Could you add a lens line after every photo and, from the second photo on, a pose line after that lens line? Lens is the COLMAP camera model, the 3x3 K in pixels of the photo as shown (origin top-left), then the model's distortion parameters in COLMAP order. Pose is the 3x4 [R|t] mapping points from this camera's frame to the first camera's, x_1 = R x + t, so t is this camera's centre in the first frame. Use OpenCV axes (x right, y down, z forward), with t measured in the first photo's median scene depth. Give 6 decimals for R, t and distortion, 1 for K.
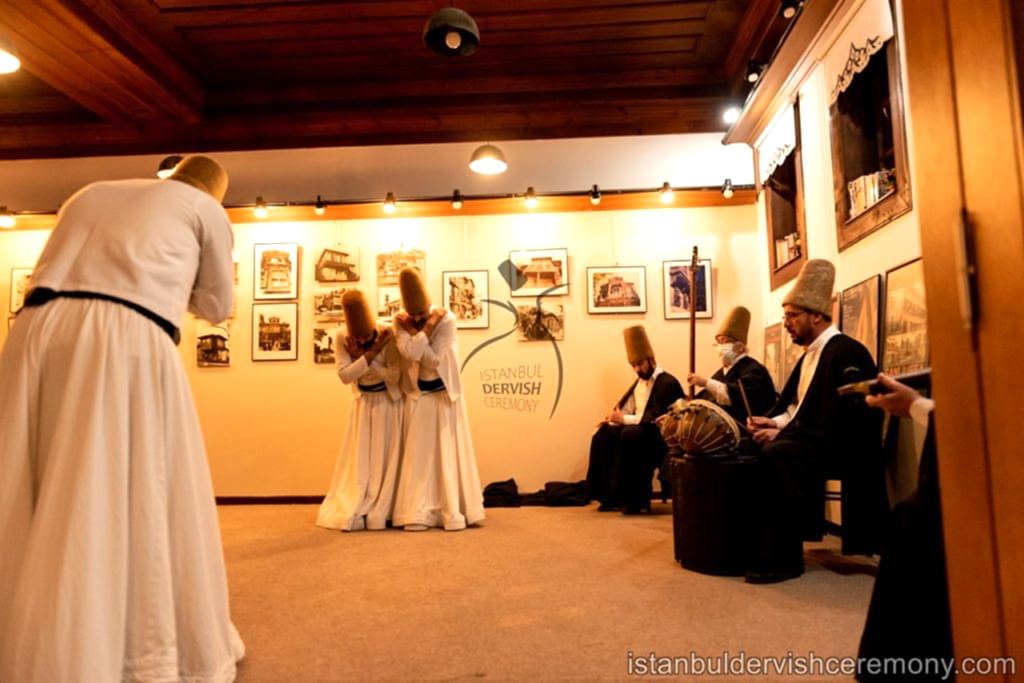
lens RADIAL K [[687.9, 0, 512.0], [0, 687.9, 341.5], [0, 0, 1]] dist [0.007424, -0.006847]
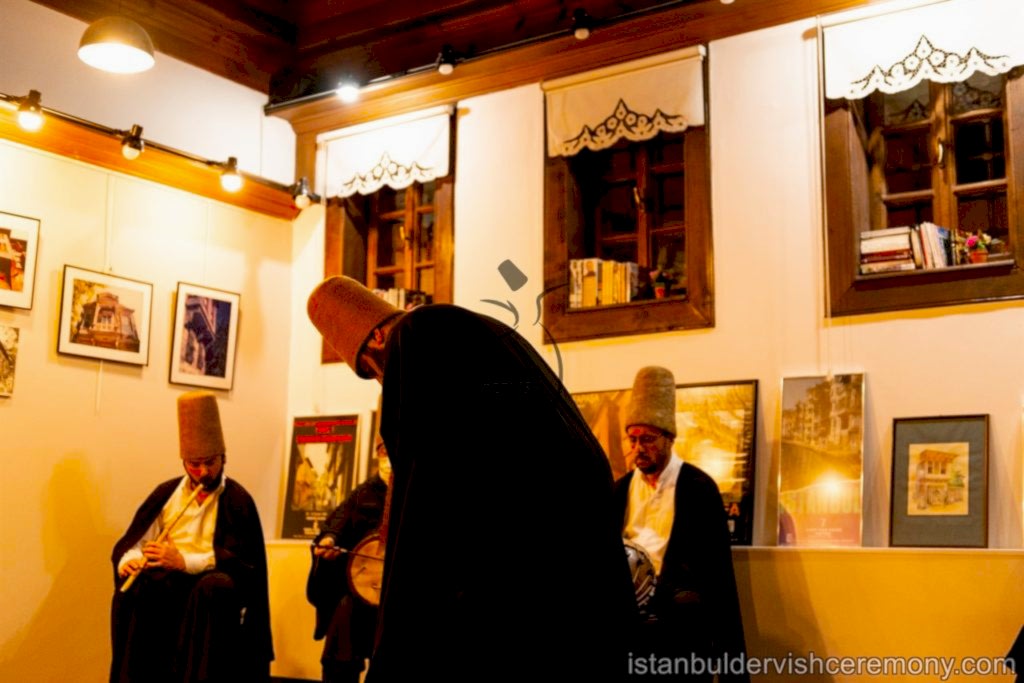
lens RADIAL K [[1267.4, 0, 512.0], [0, 1267.4, 341.5], [0, 0, 1]] dist [-0.018296, -0.008523]
pose [[0.510322, 0.151465, 0.846540, -0.526083], [-0.106831, 0.987908, -0.112357, 0.021835], [-0.853322, -0.033099, 0.520332, 0.209855]]
